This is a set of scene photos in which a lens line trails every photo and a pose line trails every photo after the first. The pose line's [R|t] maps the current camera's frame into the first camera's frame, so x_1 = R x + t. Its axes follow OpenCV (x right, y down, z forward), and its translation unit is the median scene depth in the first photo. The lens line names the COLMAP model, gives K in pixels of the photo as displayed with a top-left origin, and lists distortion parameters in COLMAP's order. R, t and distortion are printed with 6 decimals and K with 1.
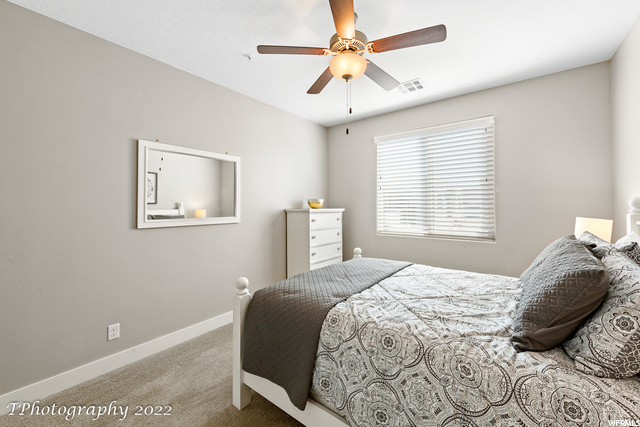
lens RADIAL K [[257.9, 0, 317.7], [0, 257.9, 207.9], [0, 0, 1]] dist [0.001645, 0.000174]
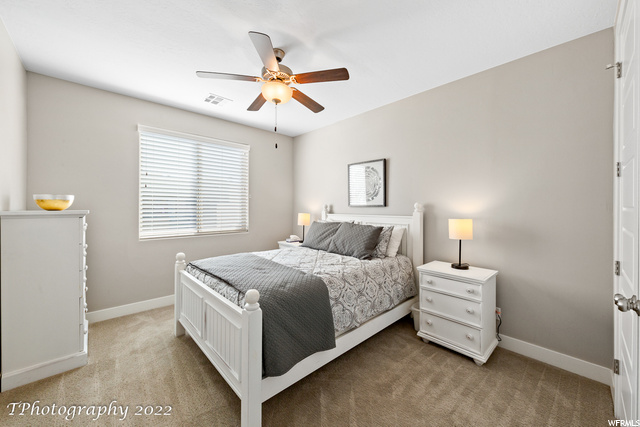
lens RADIAL K [[248.8, 0, 322.3], [0, 248.8, 208.5], [0, 0, 1]] dist [0.000577, 0.000187]
pose [[0.134504, -0.004027, 0.990905, -0.657197], [0.004577, 0.999984, 0.003442, -0.002674], [-0.990902, 0.004072, 0.134520, 0.398491]]
